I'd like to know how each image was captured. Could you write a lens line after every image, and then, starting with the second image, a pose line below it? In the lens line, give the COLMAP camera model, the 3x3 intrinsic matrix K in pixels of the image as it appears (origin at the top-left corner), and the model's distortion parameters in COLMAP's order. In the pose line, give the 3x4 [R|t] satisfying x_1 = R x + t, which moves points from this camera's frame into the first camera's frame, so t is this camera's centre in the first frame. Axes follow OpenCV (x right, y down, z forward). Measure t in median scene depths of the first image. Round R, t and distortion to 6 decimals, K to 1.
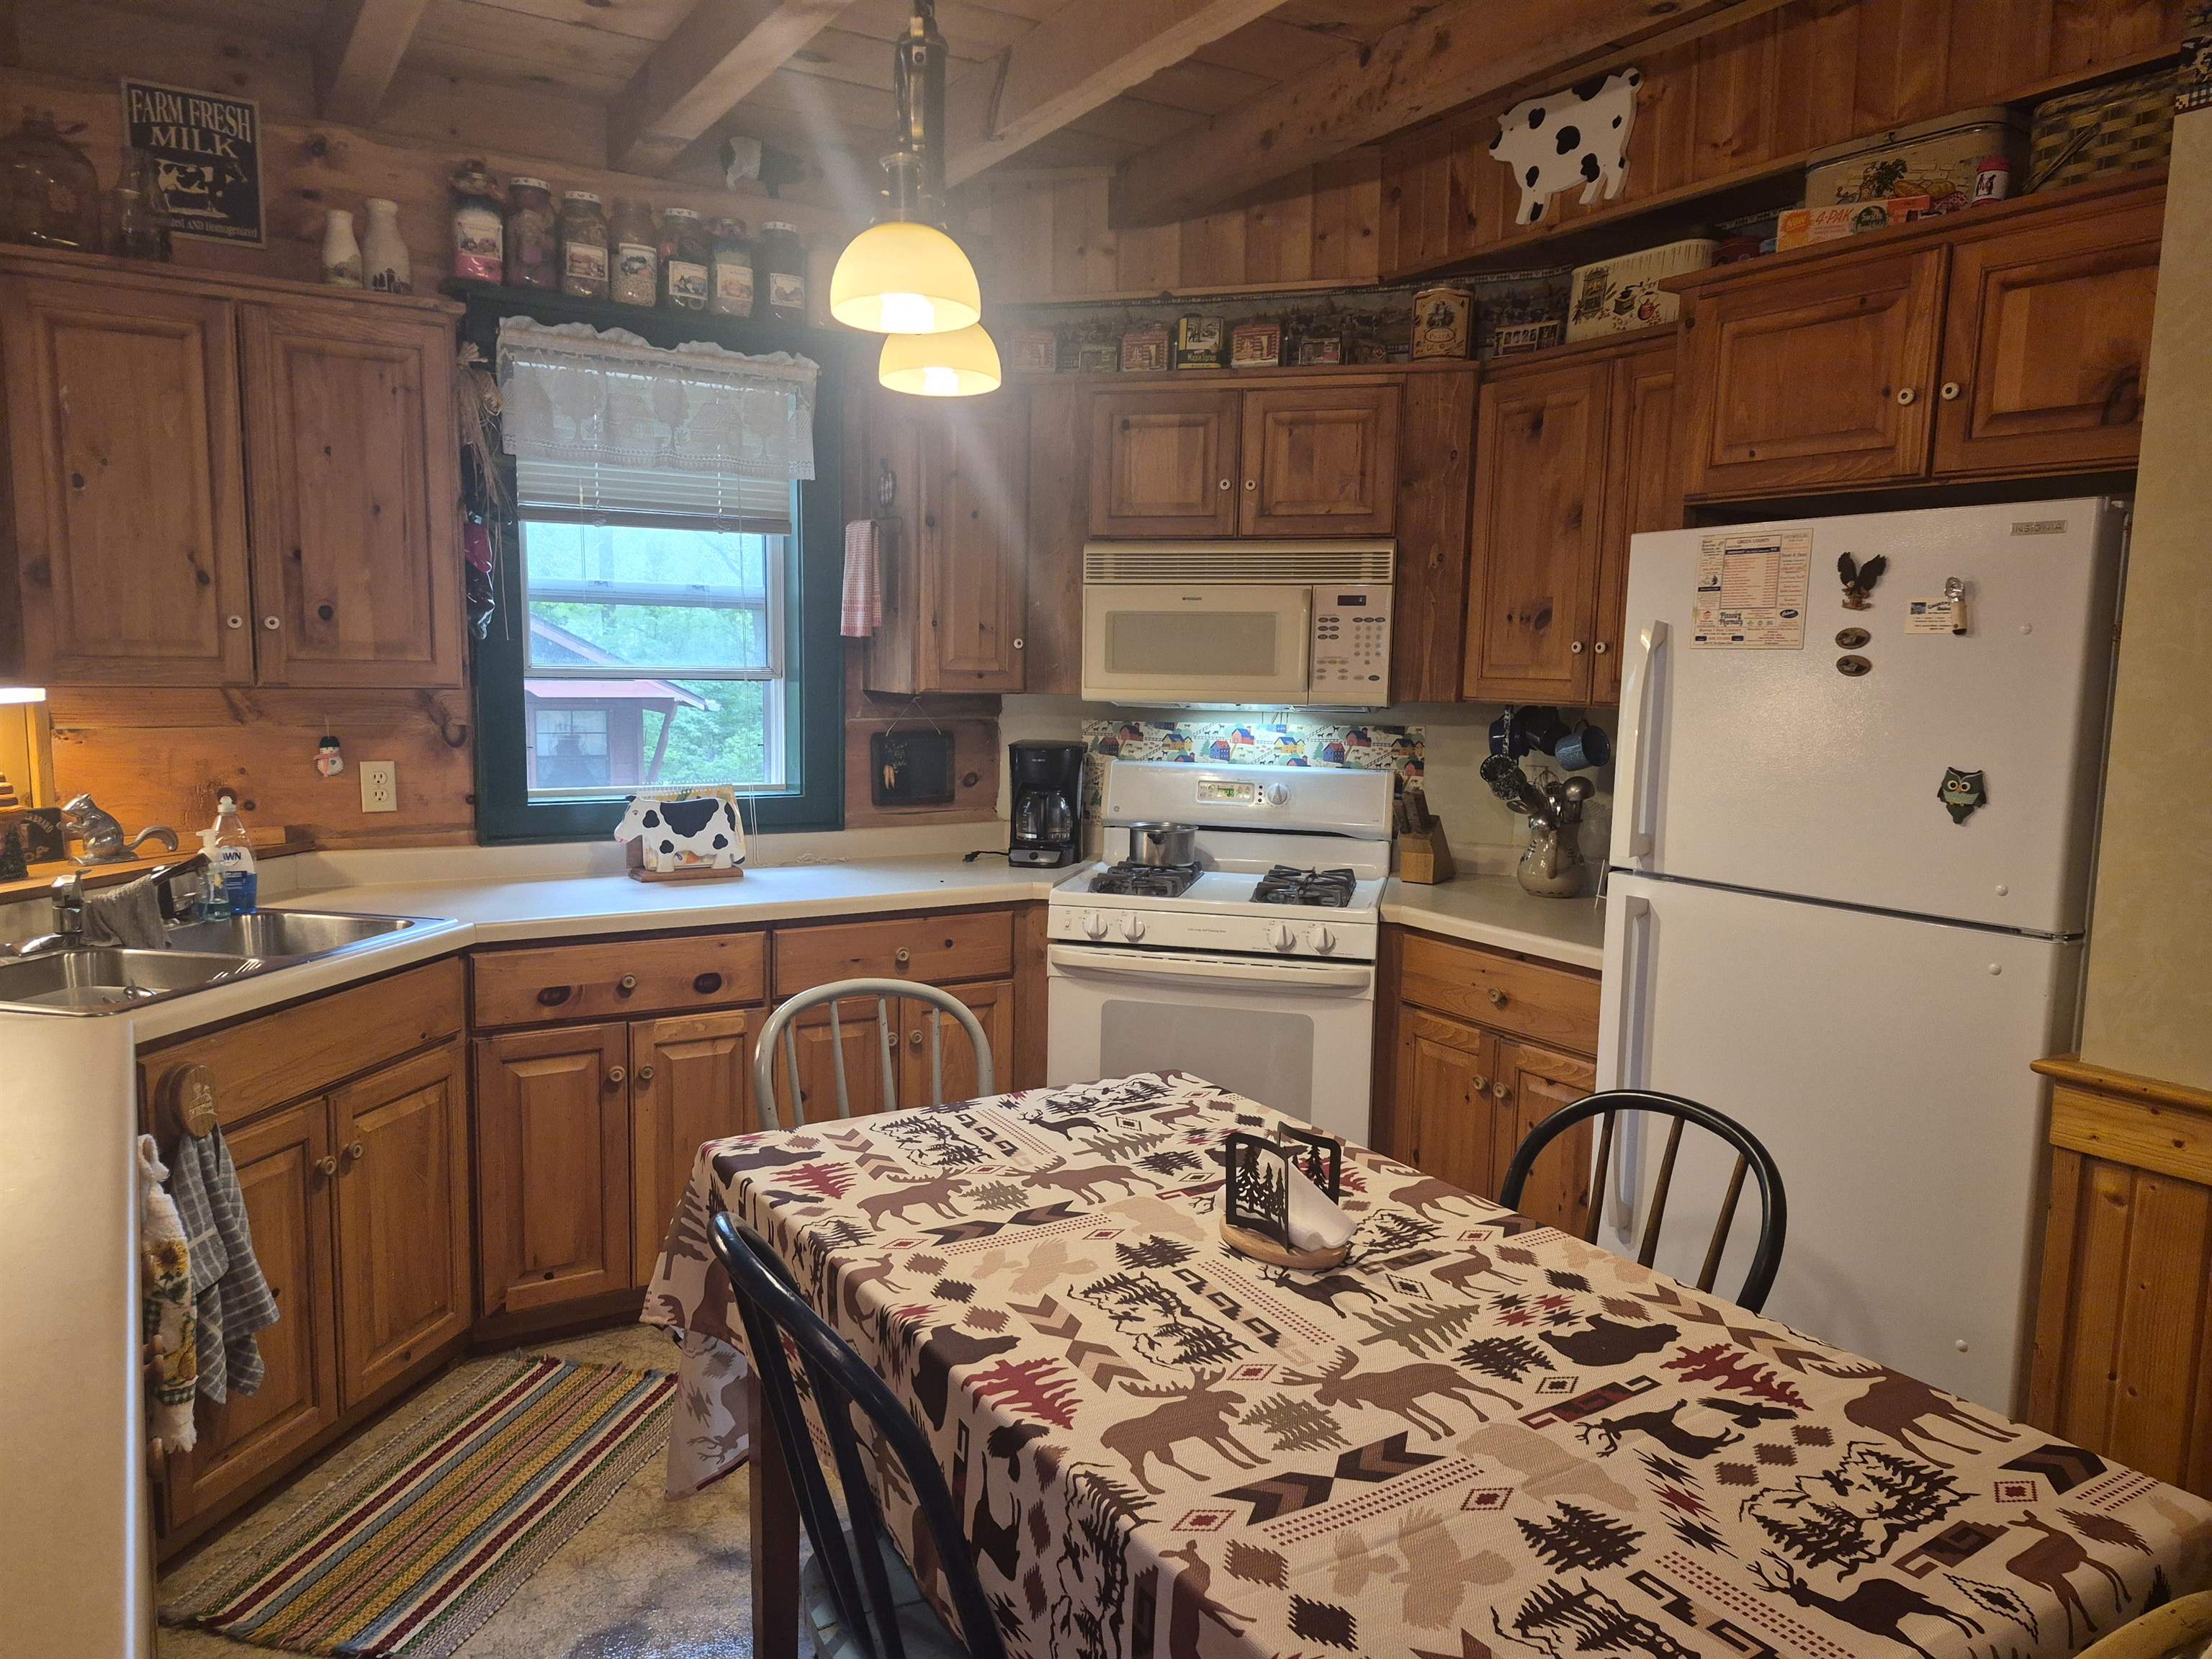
lens RADIAL K [[1524.8, 0, 1092.0], [0, 1524.8, 839.9], [0, 0, 1]] dist [0.062621, -0.060888]
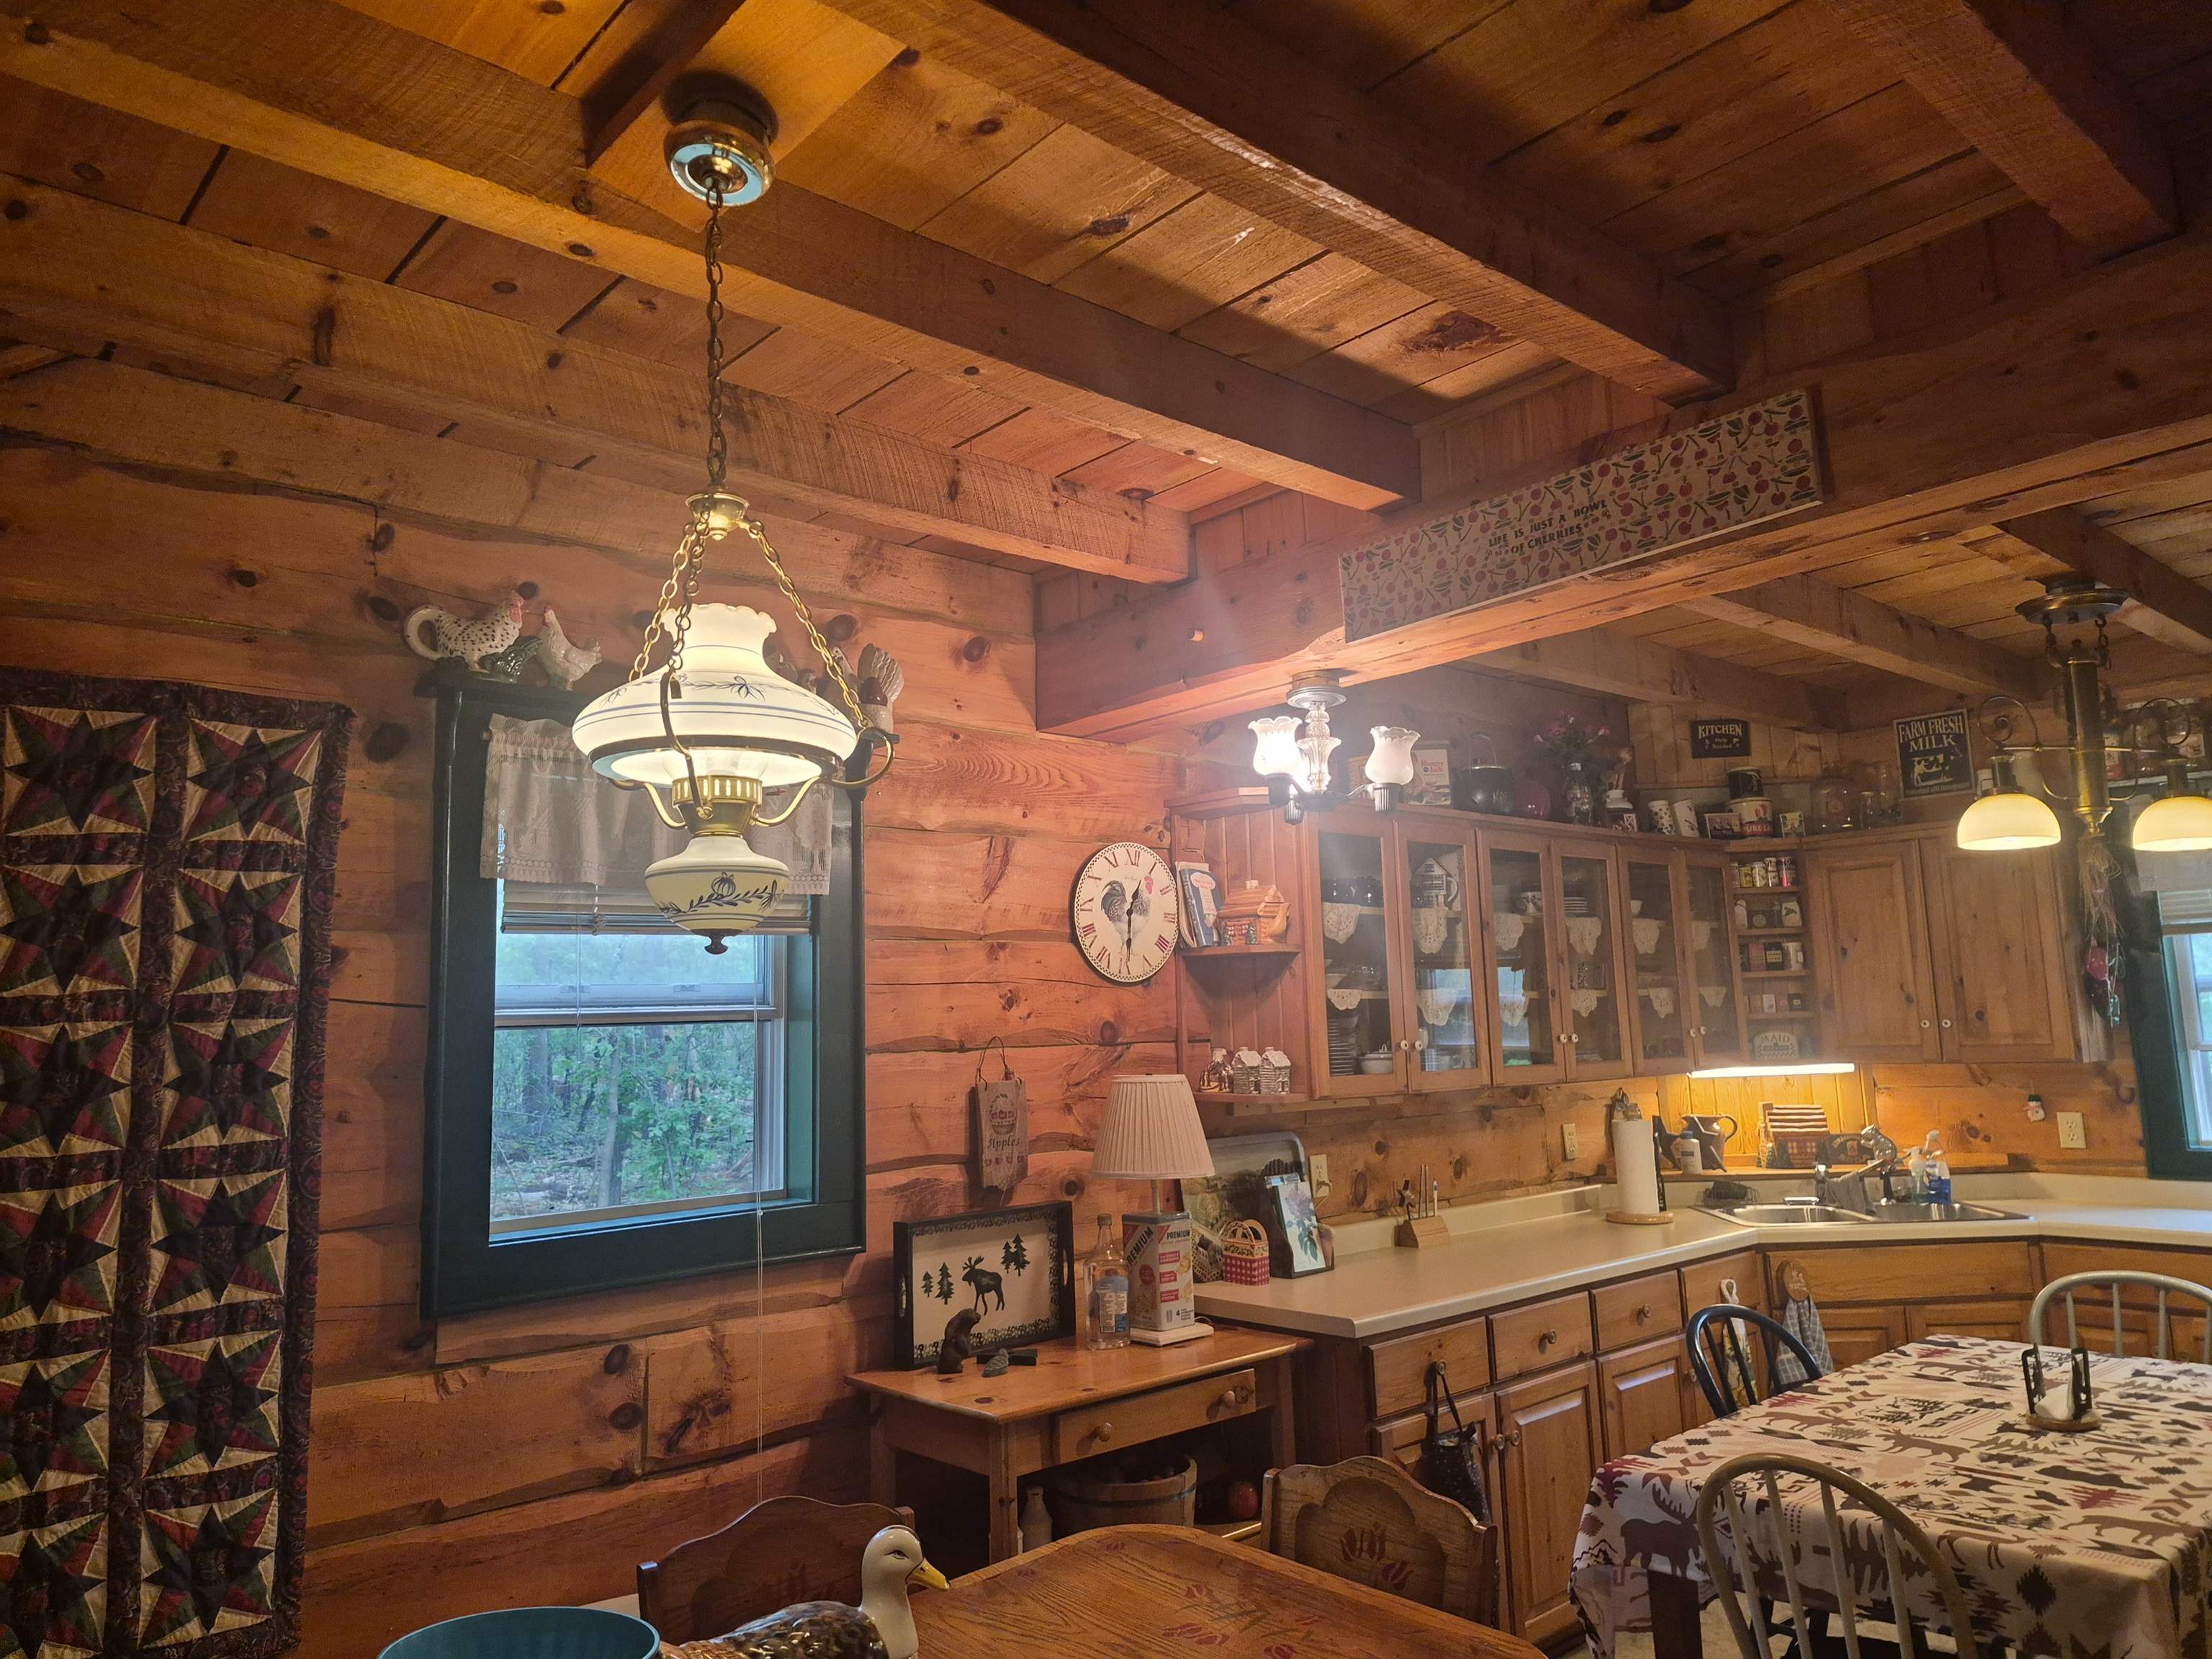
lens RADIAL K [[1524.8, 0, 1081.1], [0, 1524.8, 827.0], [0, 0, 1]] dist [0.062621, -0.060888]
pose [[0.167868, -0.153679, -0.973757, 1.157061], [-0.081447, 0.982235, -0.169058, 0.009624], [0.982439, 0.107689, 0.152369, -0.224470]]
